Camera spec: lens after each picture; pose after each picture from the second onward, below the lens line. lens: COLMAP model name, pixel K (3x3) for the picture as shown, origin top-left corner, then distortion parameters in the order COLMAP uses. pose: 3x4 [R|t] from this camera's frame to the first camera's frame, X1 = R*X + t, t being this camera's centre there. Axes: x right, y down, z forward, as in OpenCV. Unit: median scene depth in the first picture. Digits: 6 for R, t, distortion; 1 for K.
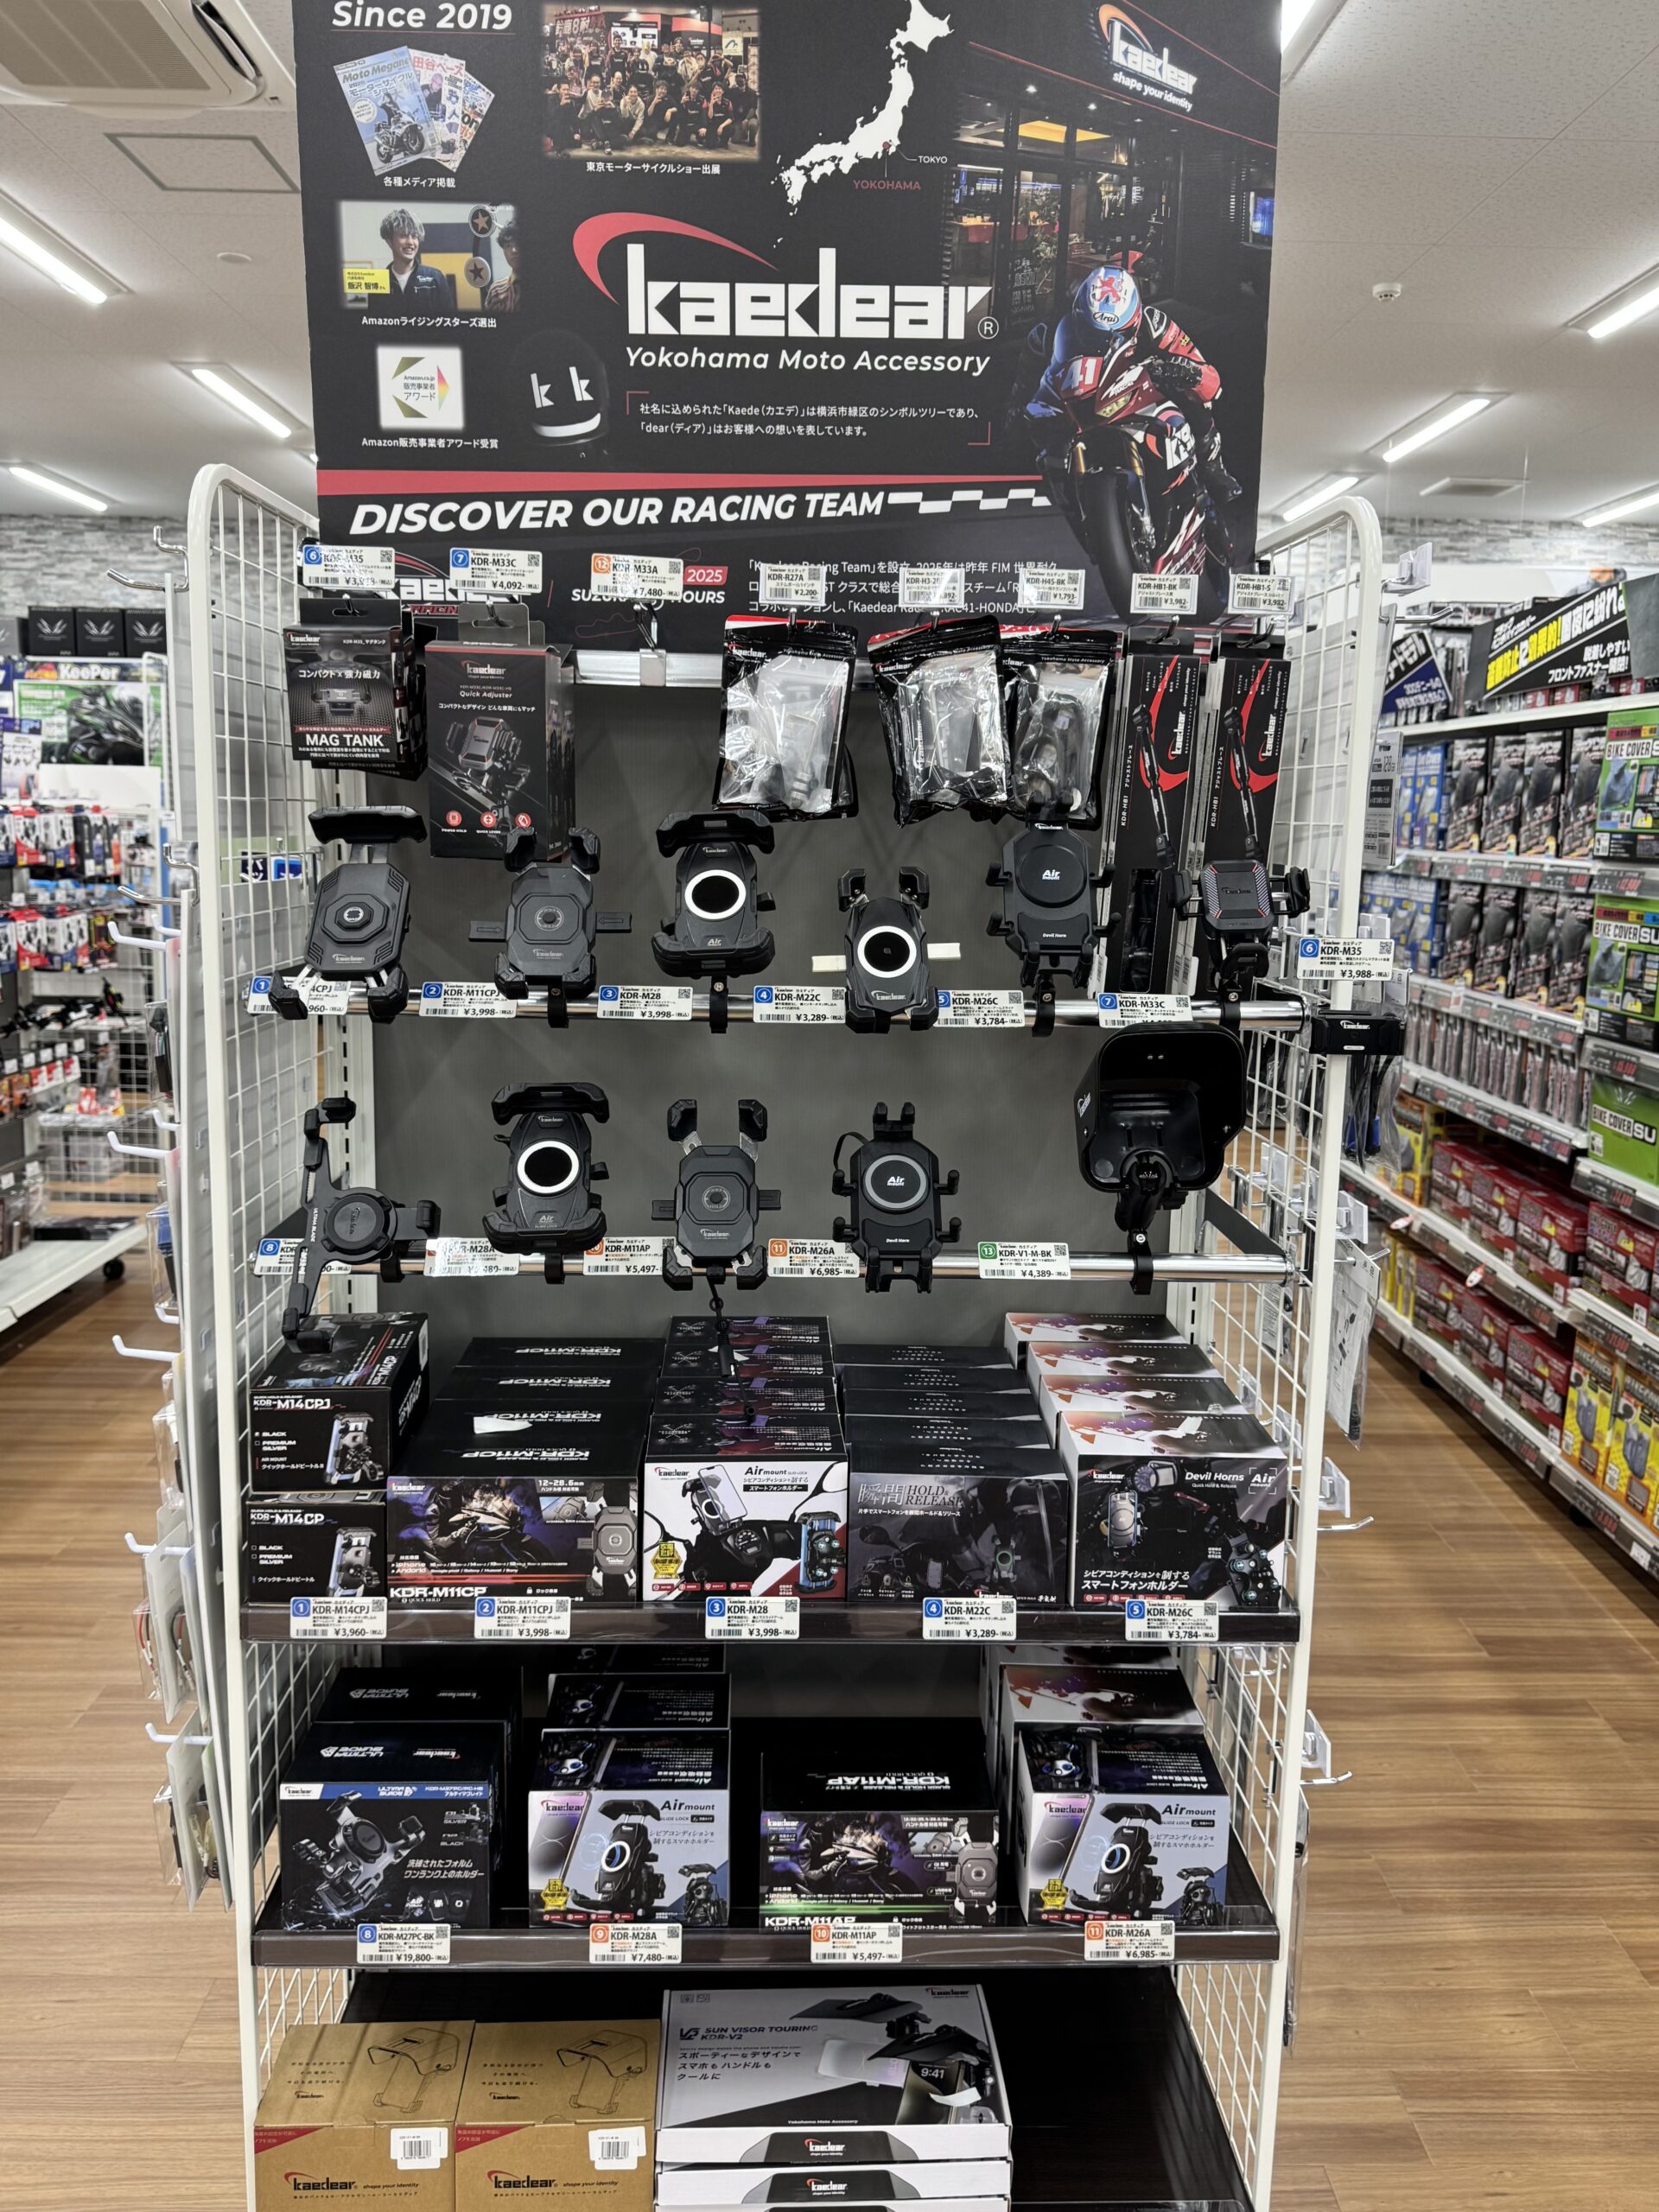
lens RADIAL K [[1796.5, 0, 829.5], [0, 1796.5, 1106.0], [0, 0, 1]] dist [0.219690, -0.000475]
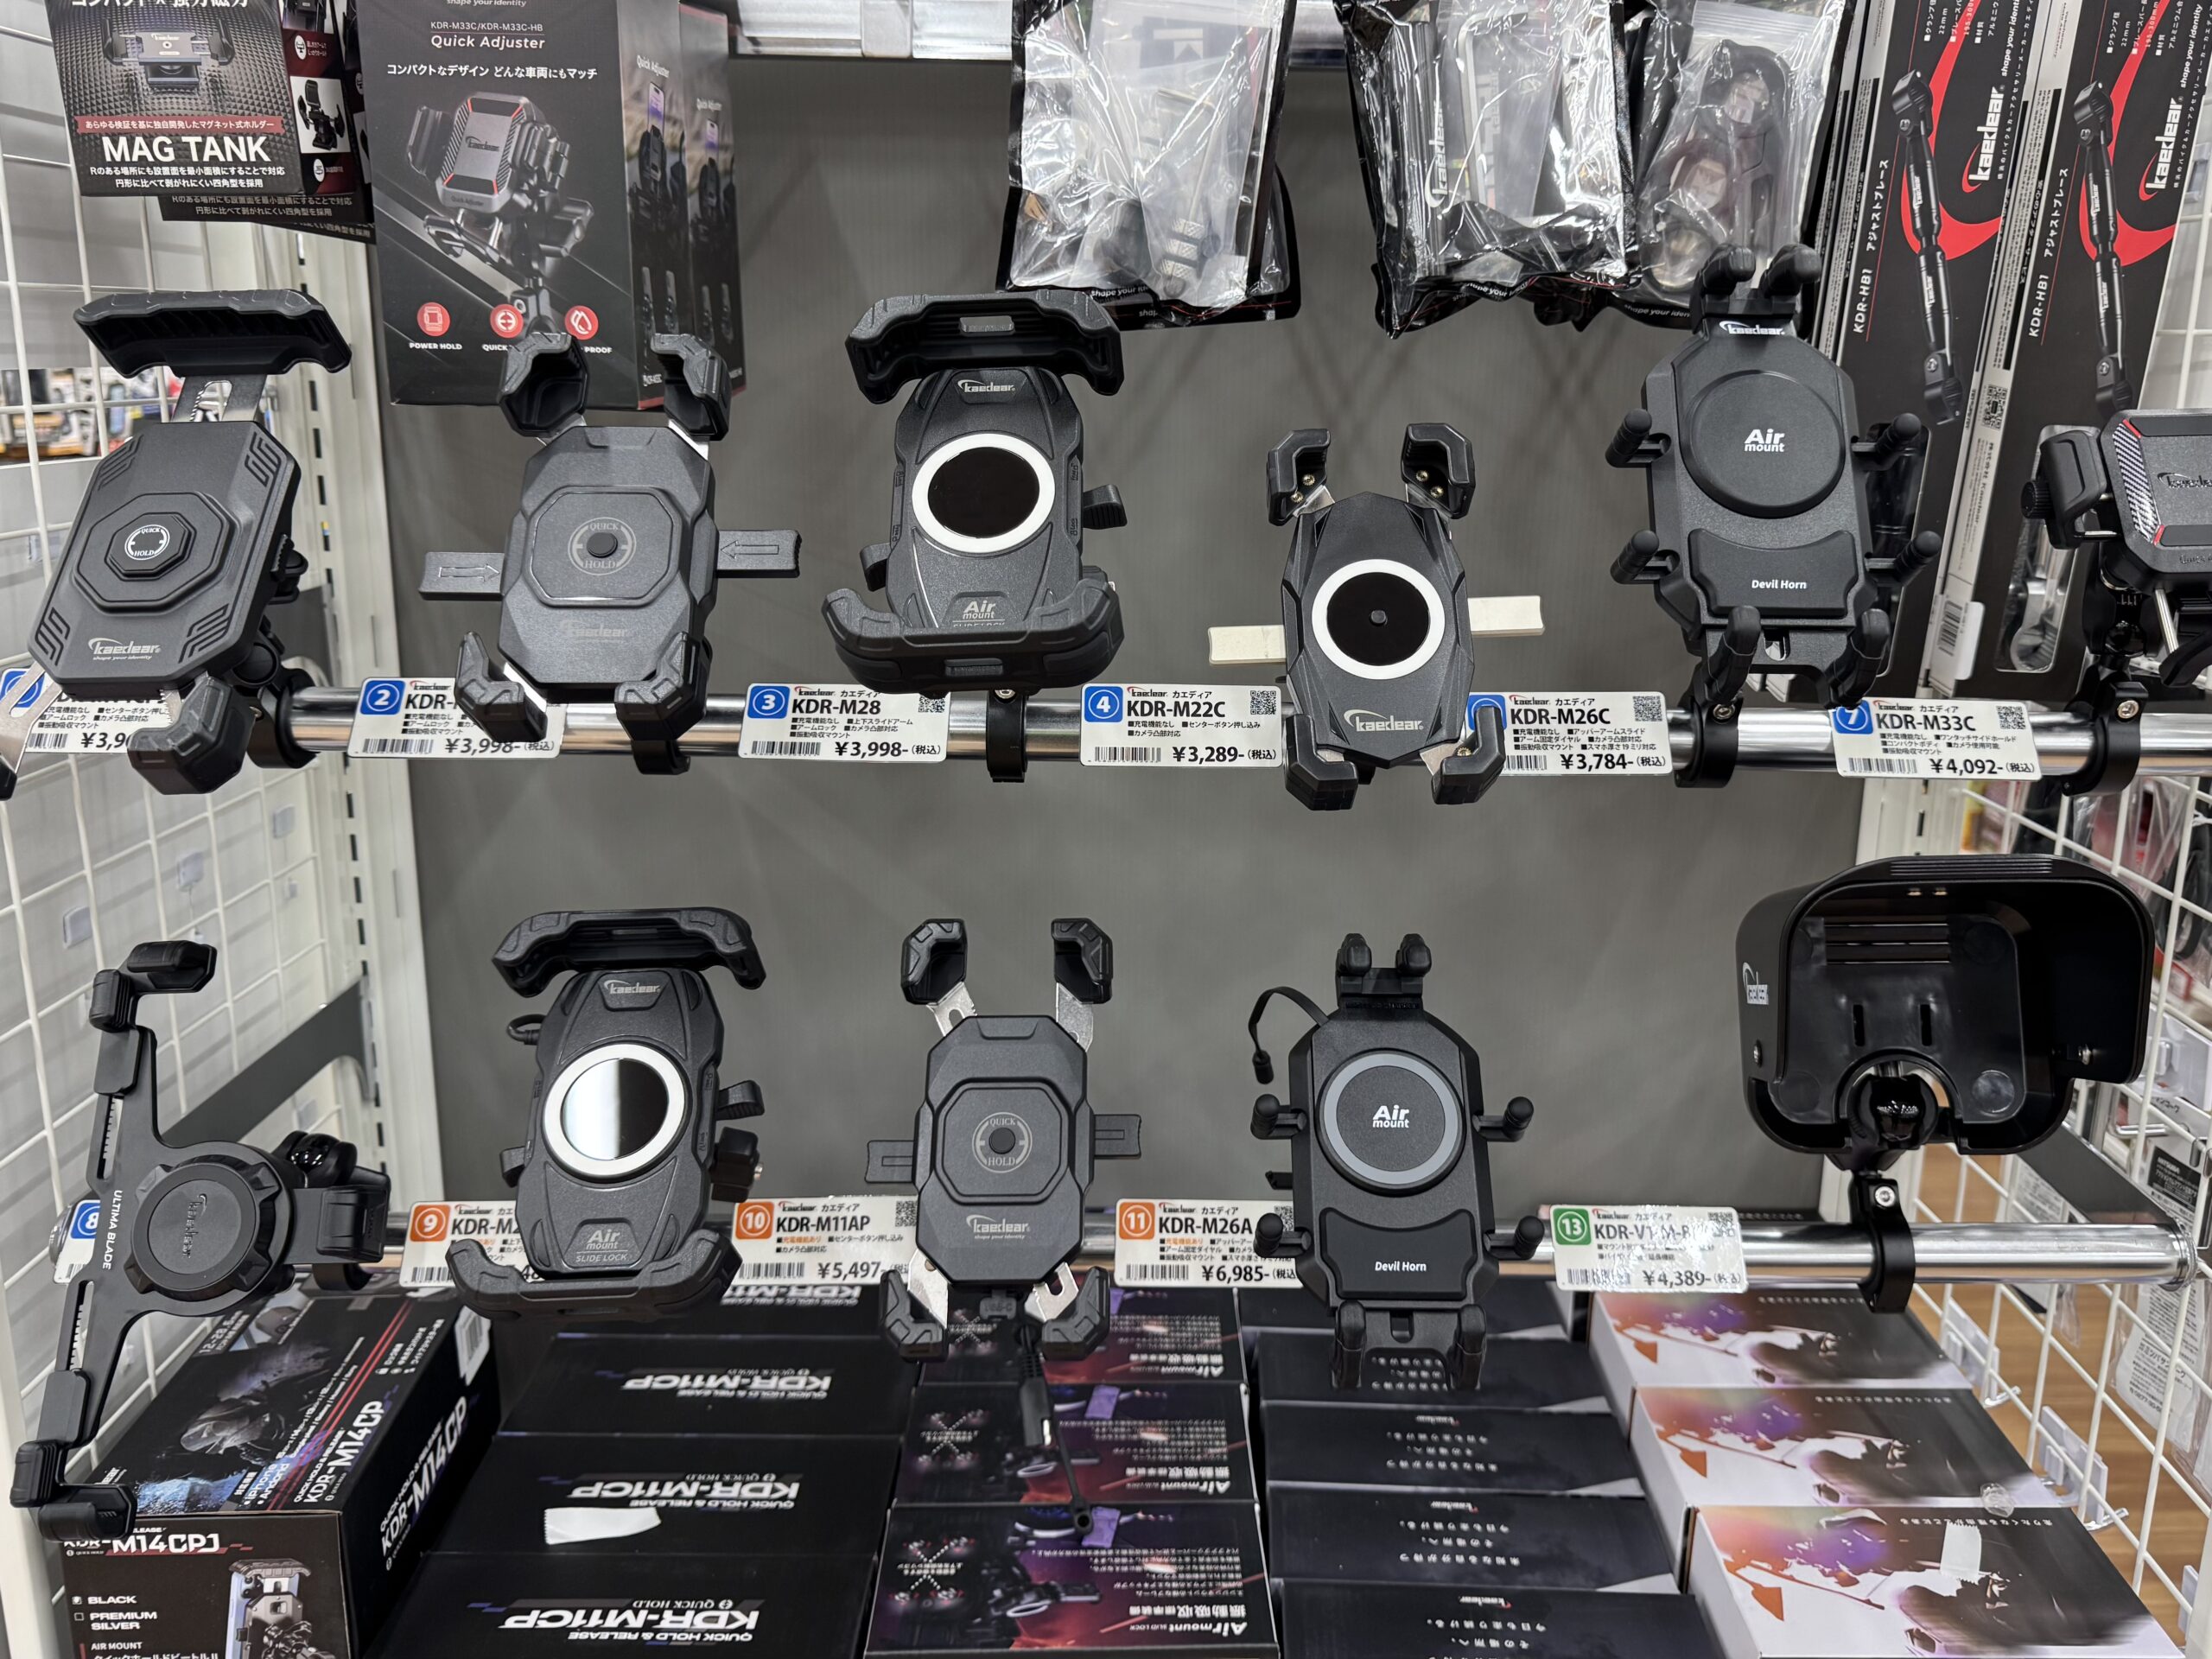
lens RADIAL K [[1774.7, 0, 1183.1], [0, 1774.7, 787.0], [0, 0, 1]] dist [0.074901, -0.081128]
pose [[0.999937, 0.000869, -0.011224, -0.010719], [0.000023, 0.996858, 0.079209, -0.075757], [0.011258, -0.079205, 0.996795, 0.538257]]
